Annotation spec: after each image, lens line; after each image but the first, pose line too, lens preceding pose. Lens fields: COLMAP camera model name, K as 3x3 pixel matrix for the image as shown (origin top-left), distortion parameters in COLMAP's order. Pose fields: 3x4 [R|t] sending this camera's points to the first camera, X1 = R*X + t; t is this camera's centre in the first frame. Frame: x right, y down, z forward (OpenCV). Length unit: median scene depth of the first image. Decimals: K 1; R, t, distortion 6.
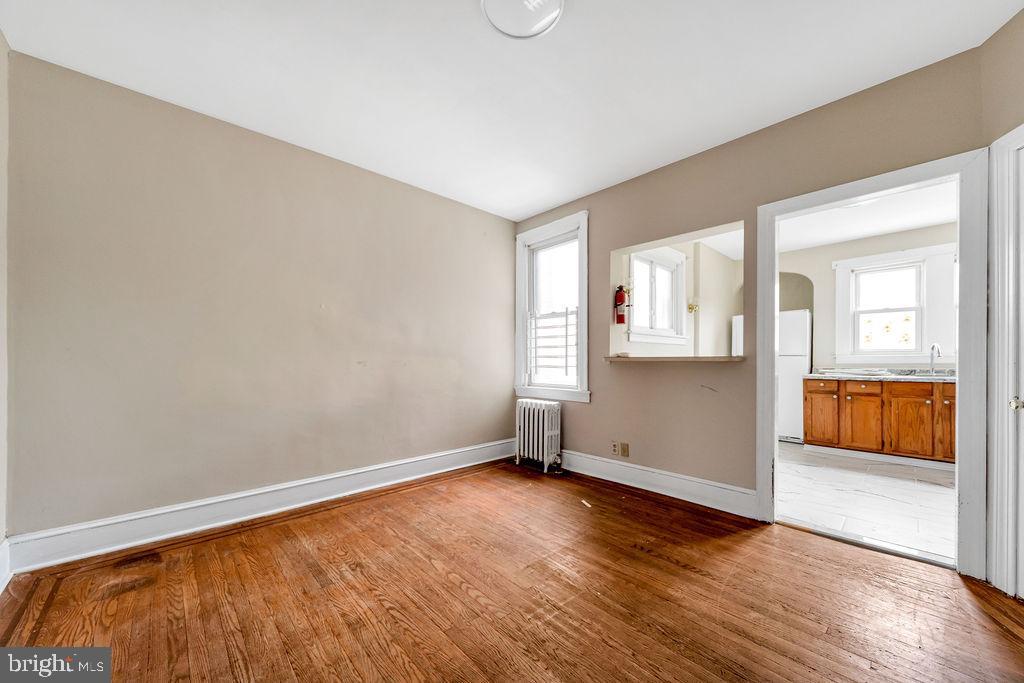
lens RADIAL K [[368.1, 0, 514.7], [0, 368.1, 349.5], [0, 0, 1]] dist [-0.002602, -0.000490]
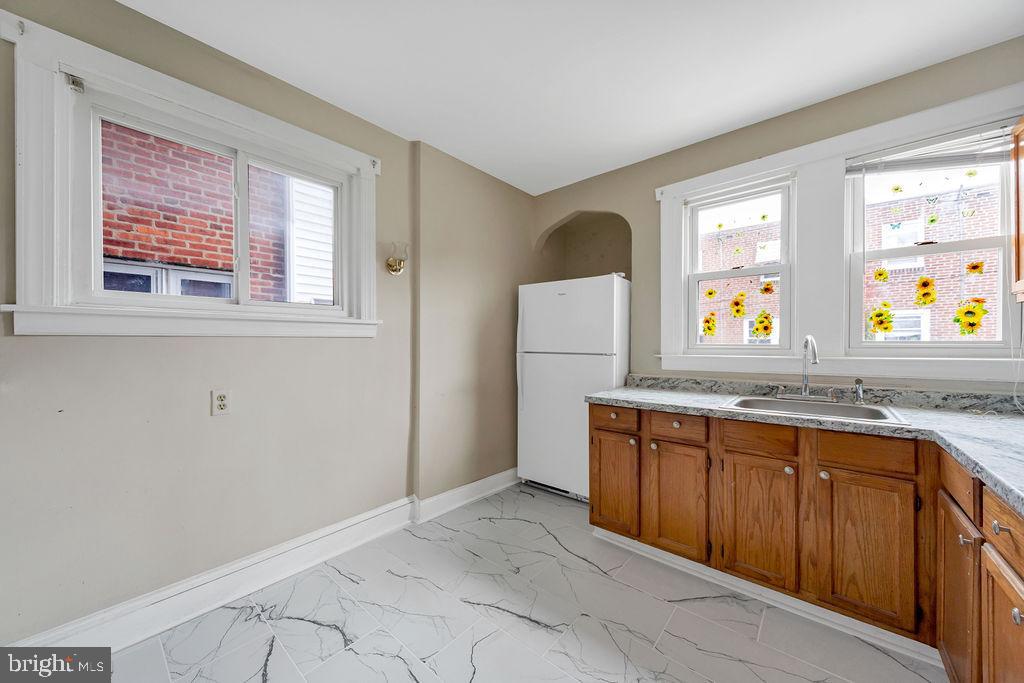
lens RADIAL K [[368.1, 0, 508.8], [0, 368.1, 338.5], [0, 0, 1]] dist [-0.002602, -0.000490]
pose [[0.992348, -0.007013, 0.123274, 0.699322], [0.005362, 0.999891, 0.013723, -0.020950], [-0.123357, -0.012957, 0.992278, 0.571799]]
